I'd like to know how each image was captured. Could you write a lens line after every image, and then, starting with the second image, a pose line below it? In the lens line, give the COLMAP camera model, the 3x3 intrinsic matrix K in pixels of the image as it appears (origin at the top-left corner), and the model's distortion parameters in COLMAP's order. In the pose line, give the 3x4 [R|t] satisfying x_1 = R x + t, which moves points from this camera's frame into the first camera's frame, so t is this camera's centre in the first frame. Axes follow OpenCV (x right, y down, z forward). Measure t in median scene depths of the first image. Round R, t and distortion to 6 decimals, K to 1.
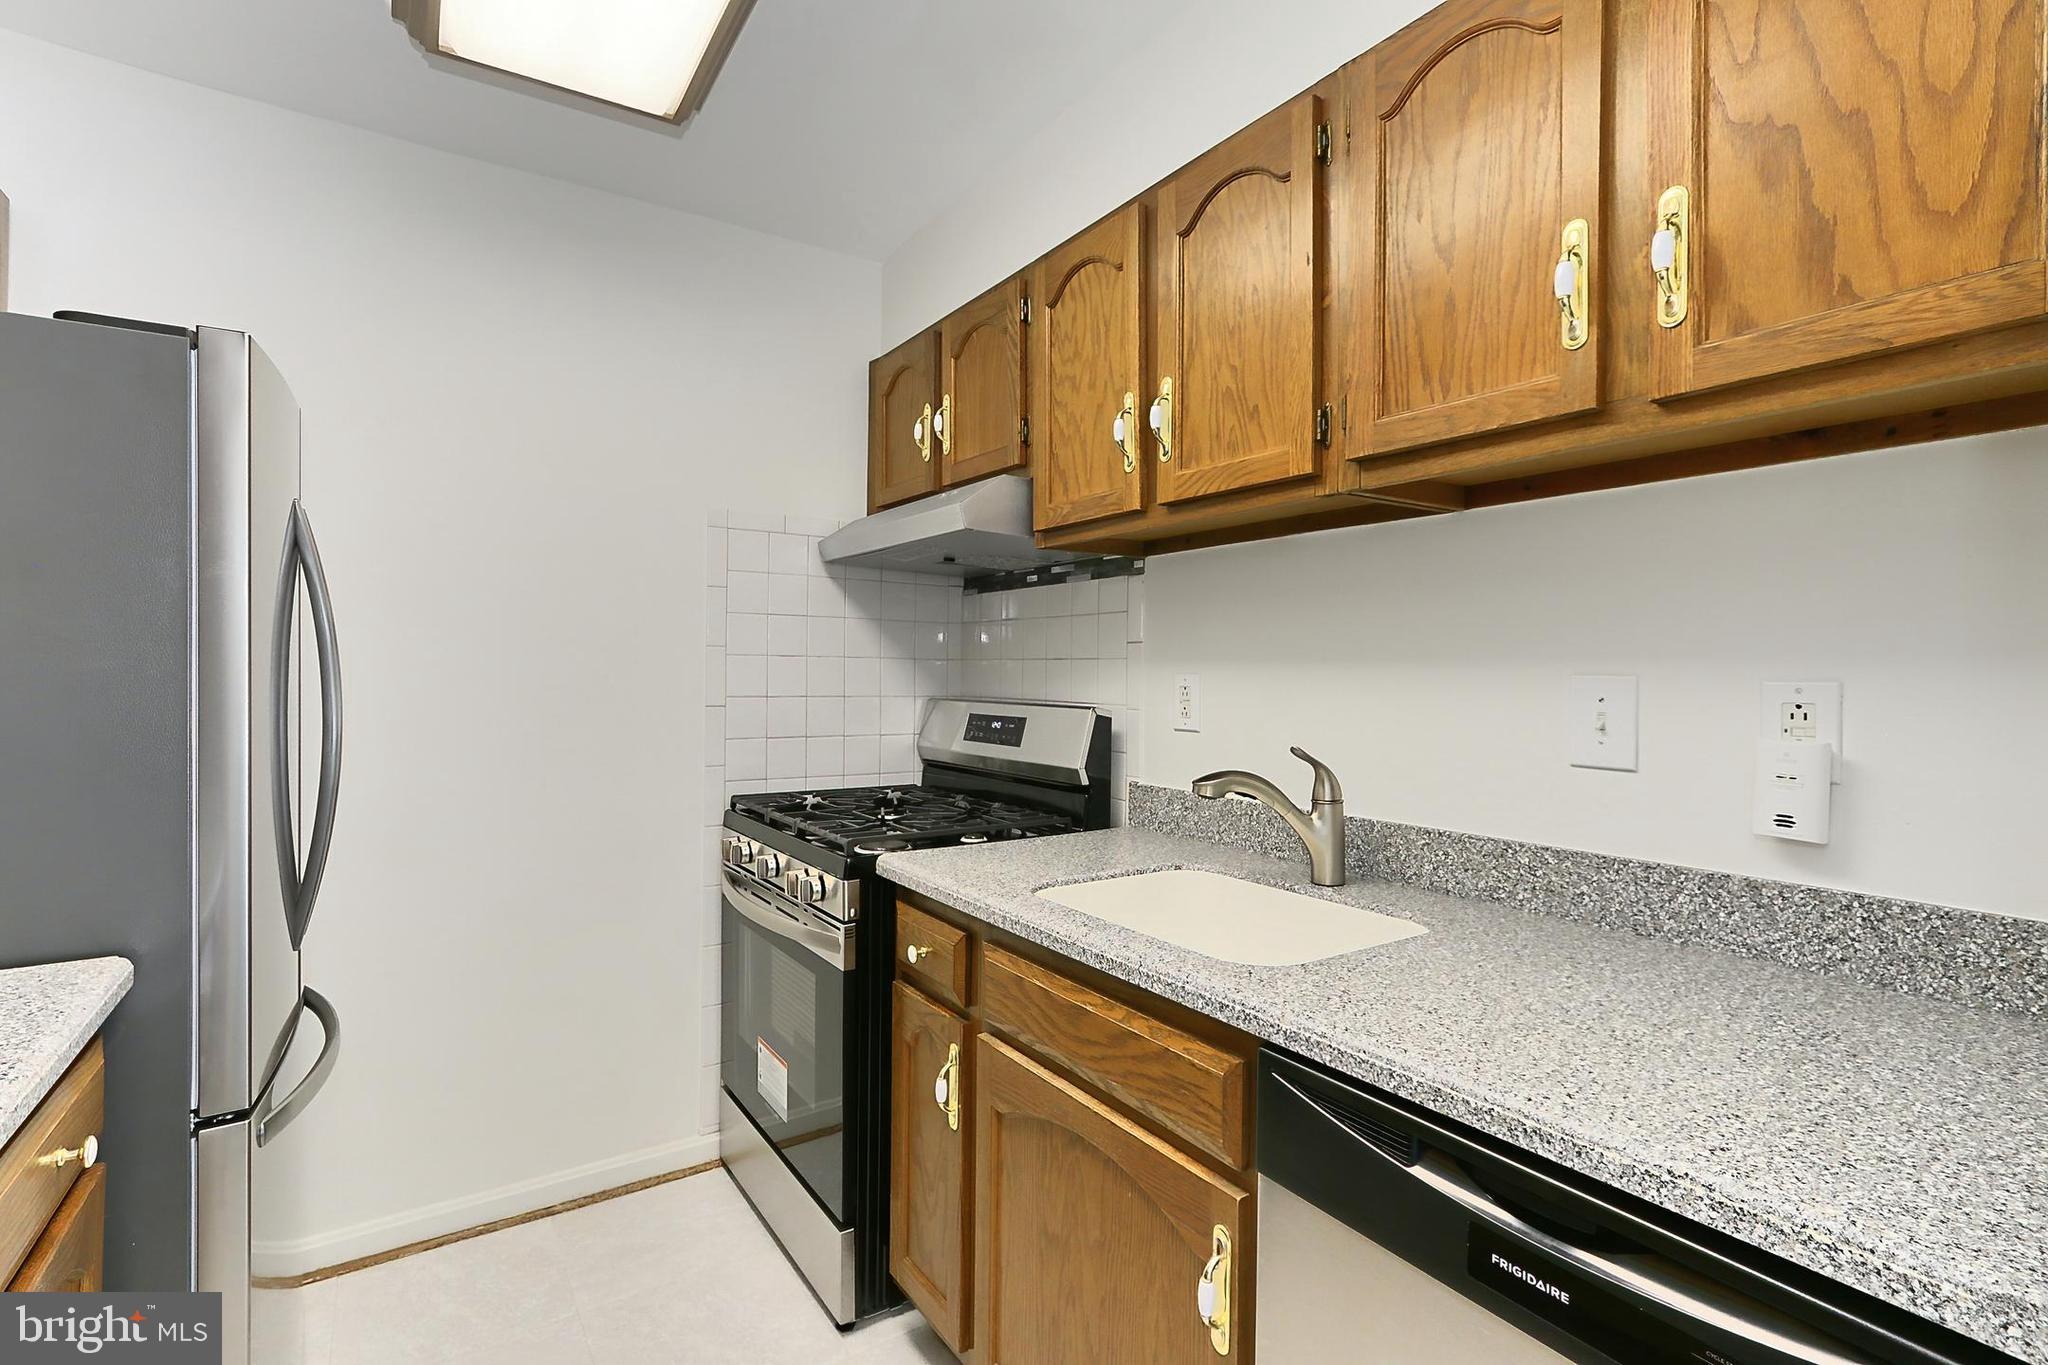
lens RADIAL K [[949.2, 0, 1007.0], [0, 949.2, 668.2], [0, 0, 1]] dist [-0.001678, 0.005506]
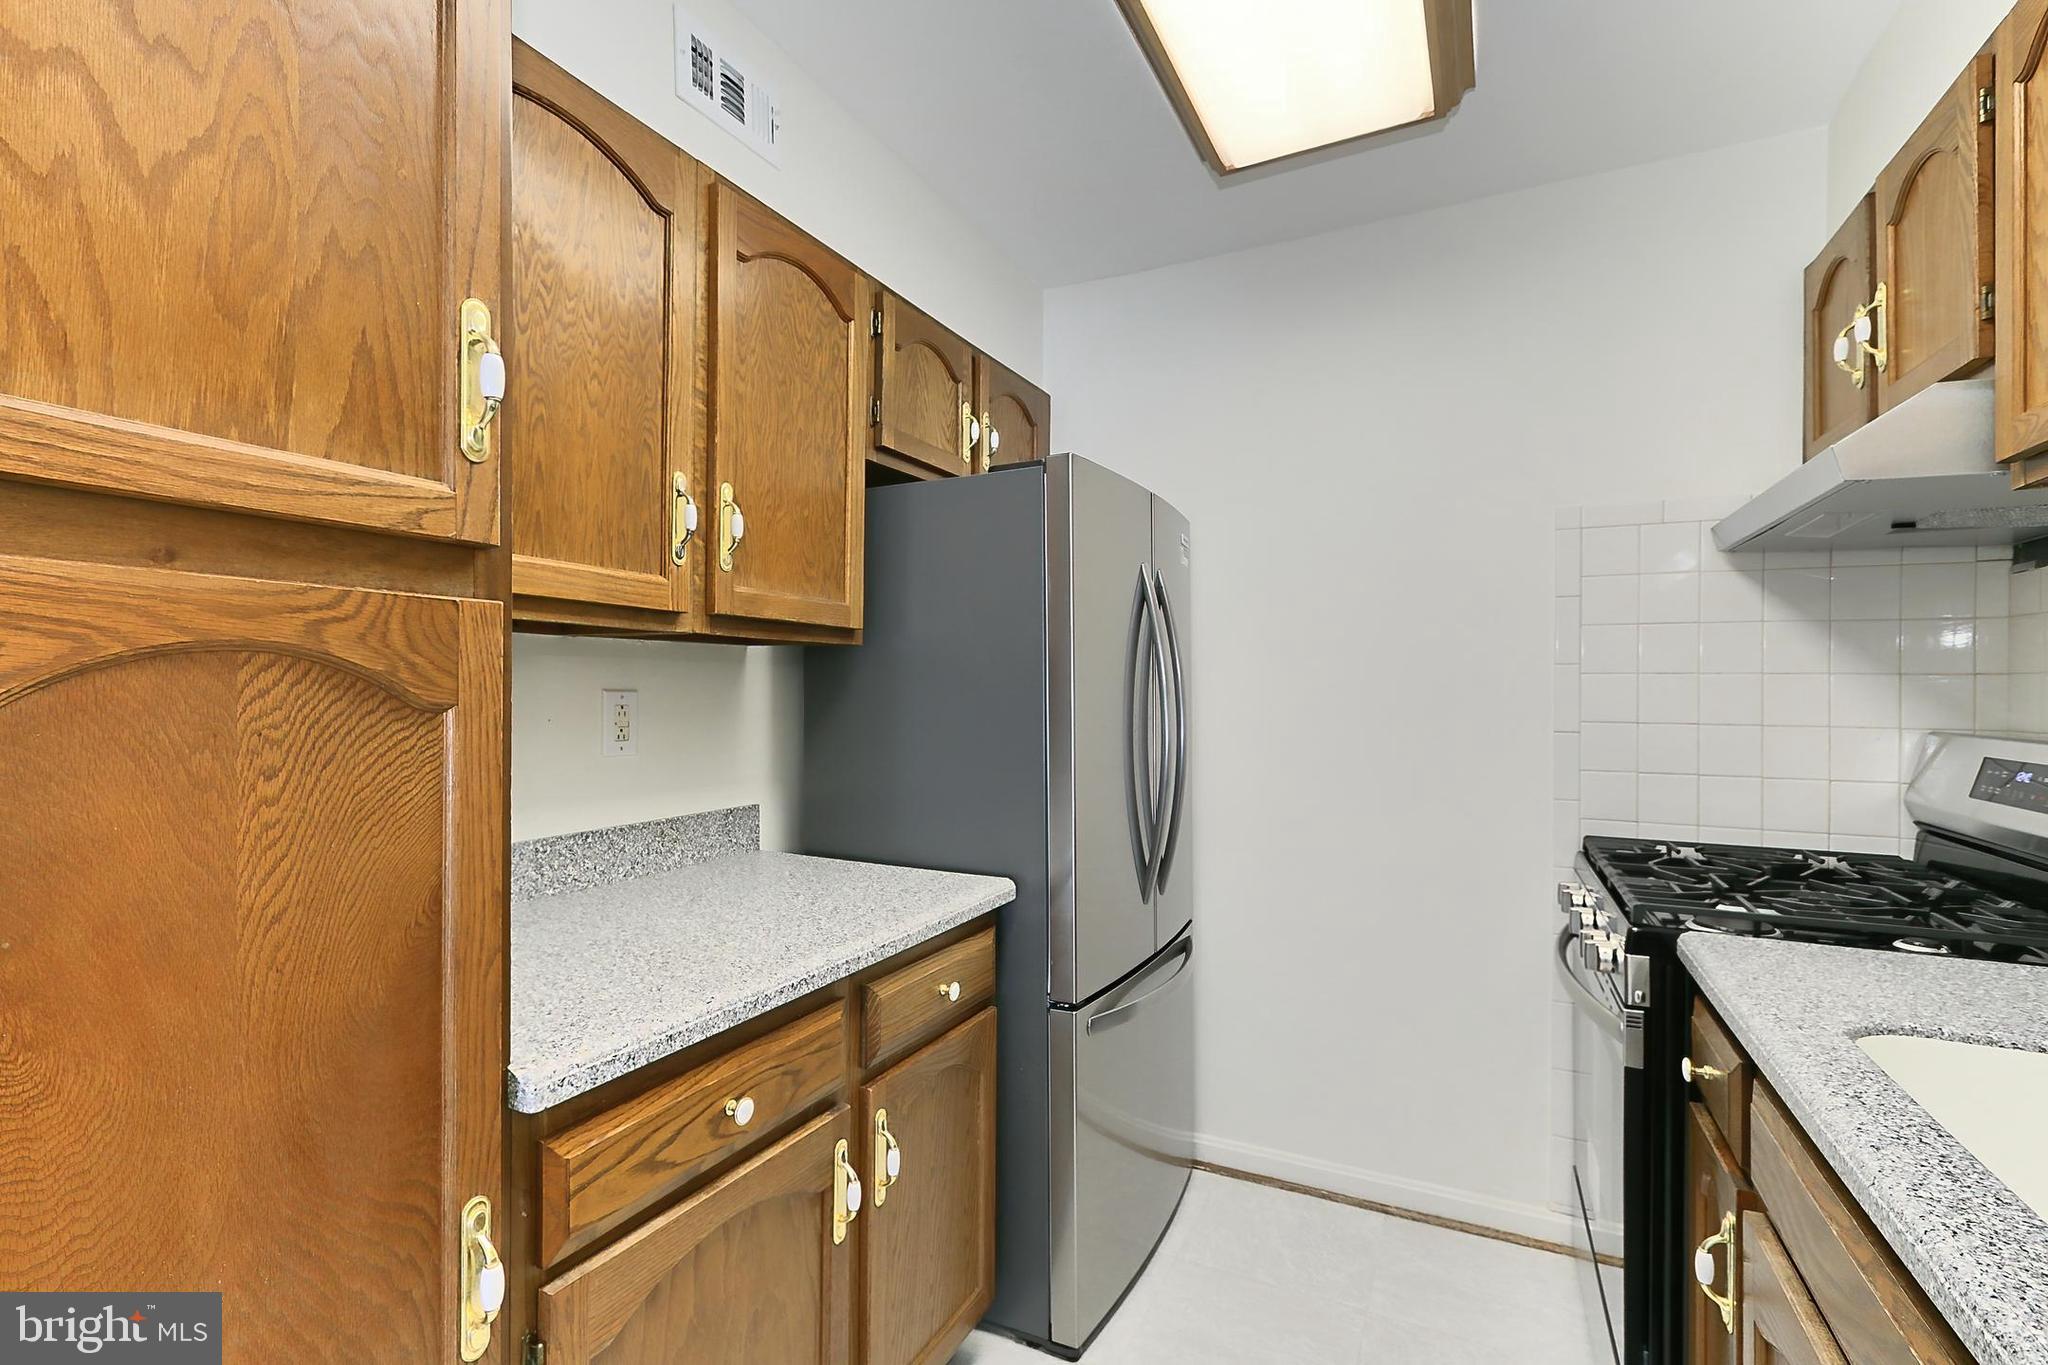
lens RADIAL K [[934.7, 0, 1013.5], [0, 934.7, 693.9], [0, 0, 1]] dist [-0.002569, 0.004279]
pose [[0.507794, -0.001900, -0.861476, 0.241648], [0.004559, 0.999989, 0.000482, 0.002297], [0.861466, -0.004172, 0.507797, 0.154900]]
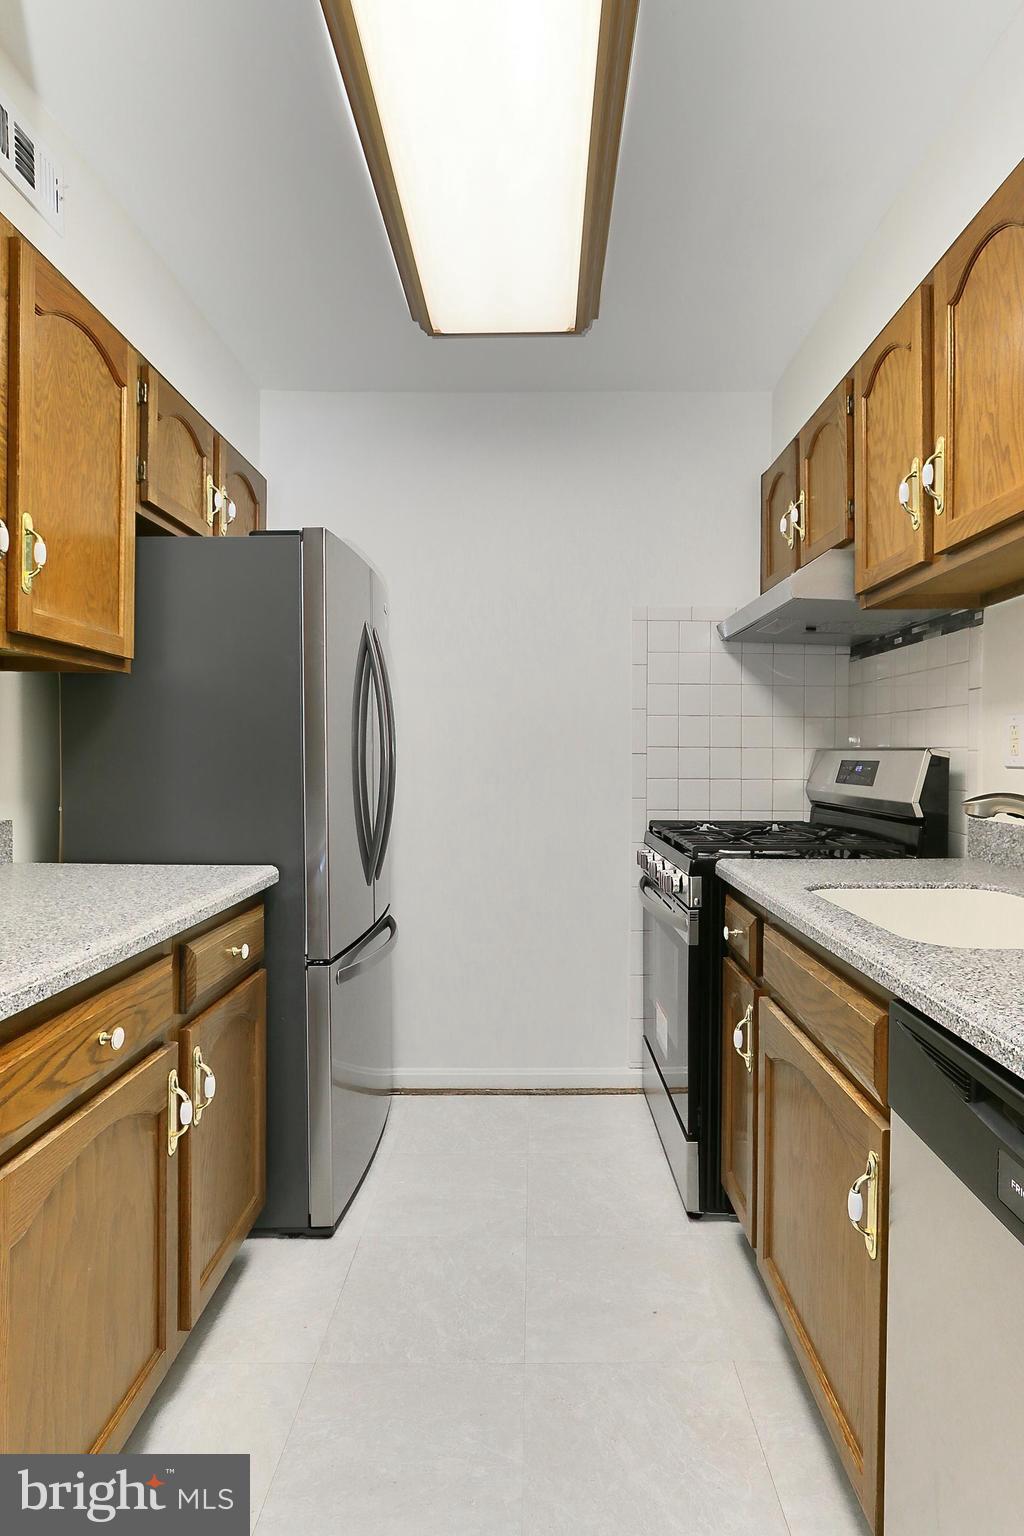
lens RADIAL K [[787.0, 0, 539.9], [0, 787.0, 762.0], [0, 0, 1]] dist [-0.001440, 0.001712]
pose [[0.842573, 0.000869, -0.538581, 0.236405], [0.005367, 0.999936, 0.010009, 0.052928], [0.538555, -0.011324, 0.842514, -0.024598]]
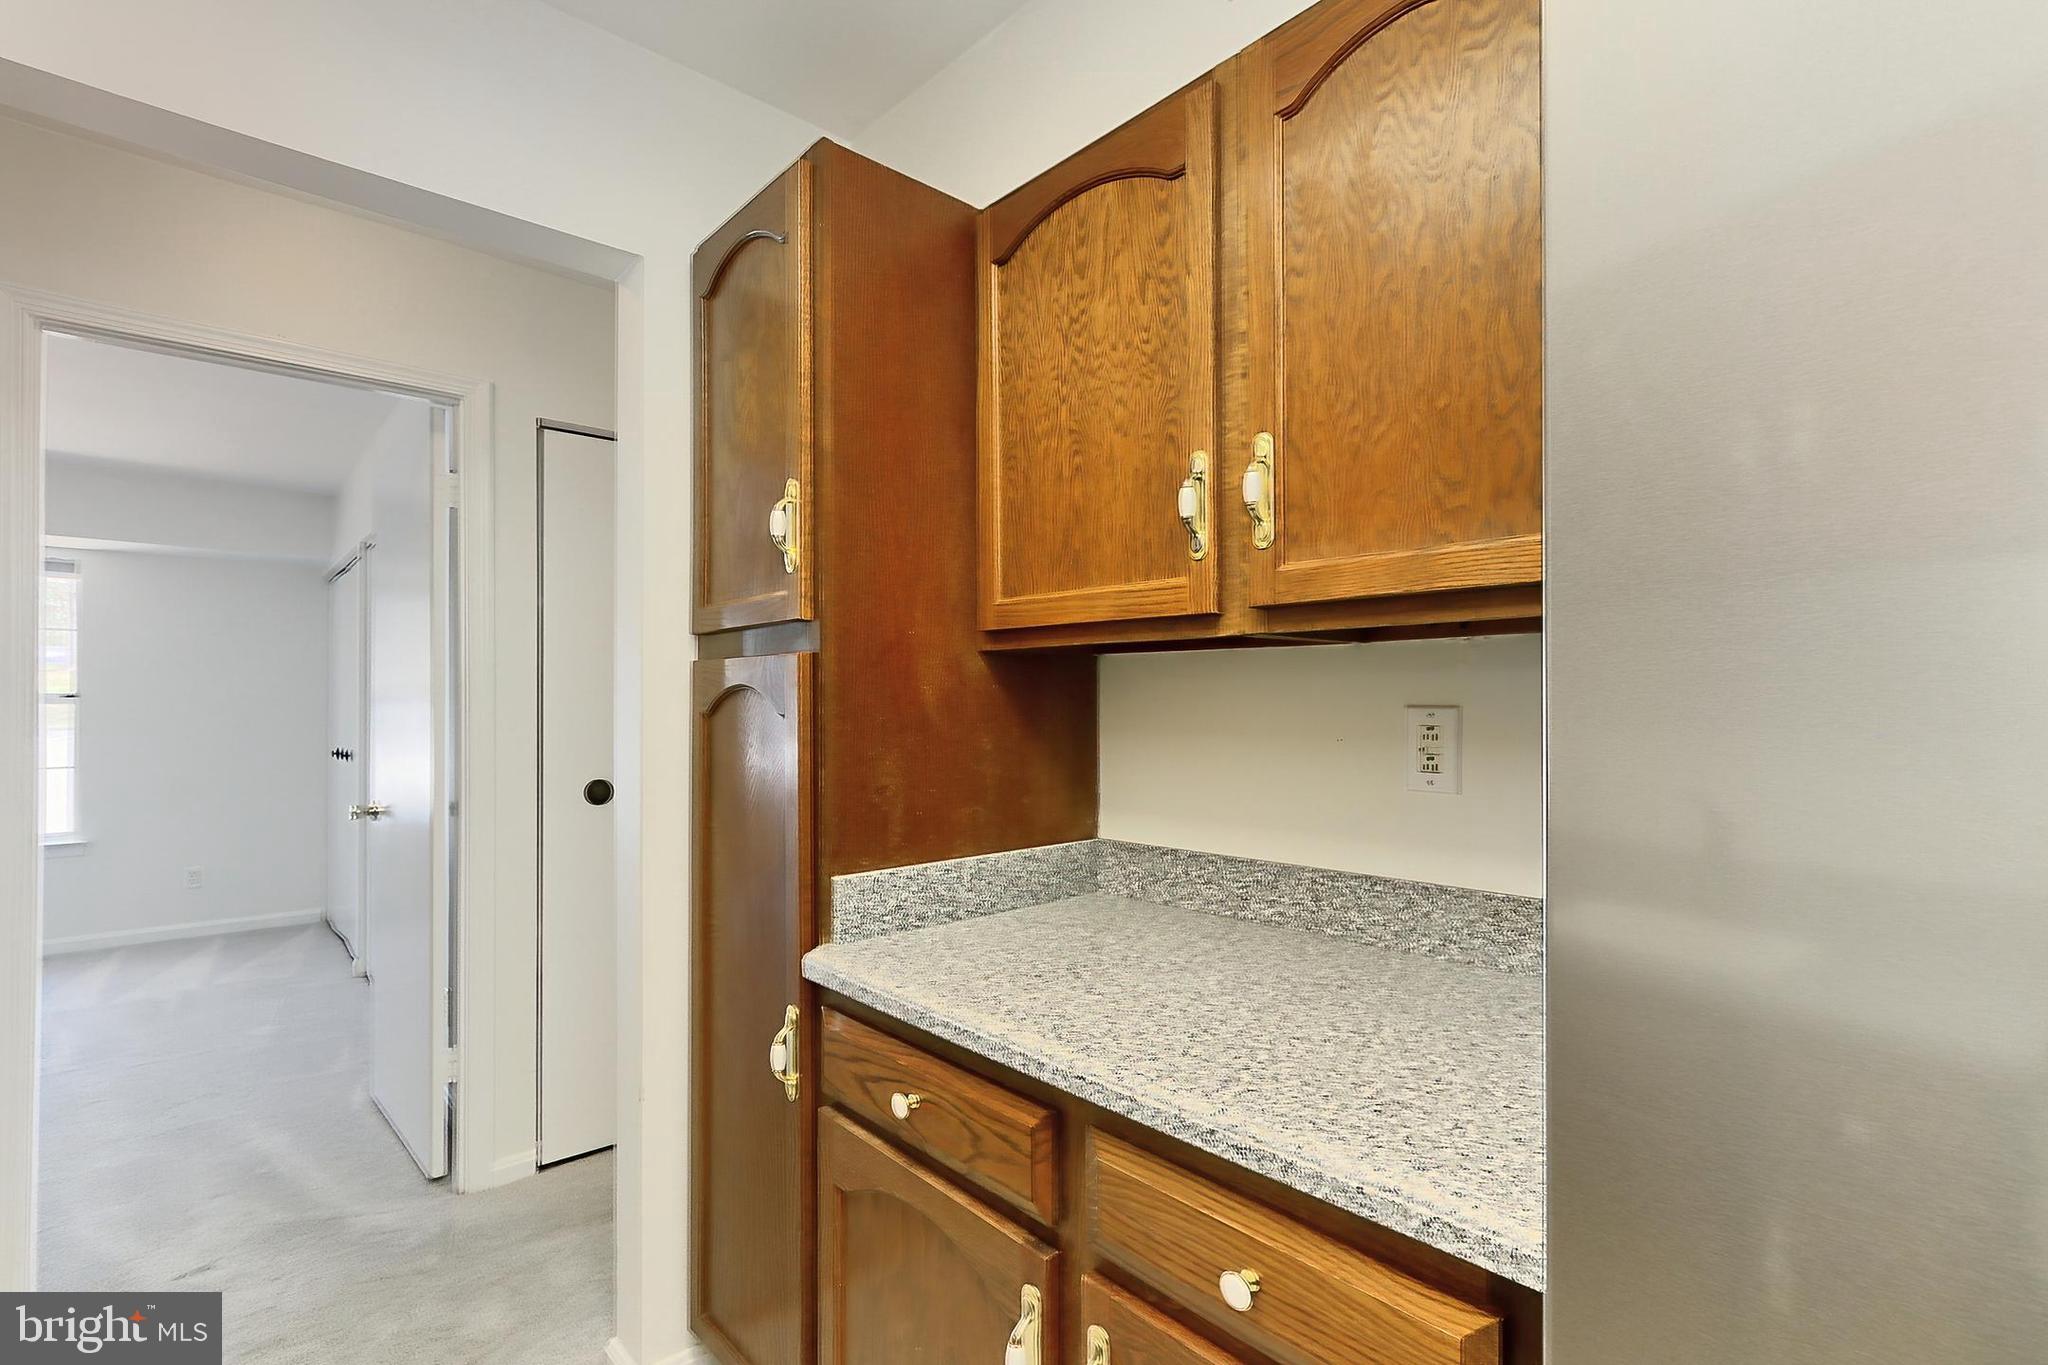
lens RADIAL K [[934.7, 0, 1013.5], [0, 934.7, 693.9], [0, 0, 1]] dist [-0.002569, 0.004279]
pose [[-0.987645, -0.008435, -0.156481, -0.342028], [-0.005609, 0.999813, -0.018489, 0.002937], [0.156608, -0.017383, -0.987508, 0.954415]]
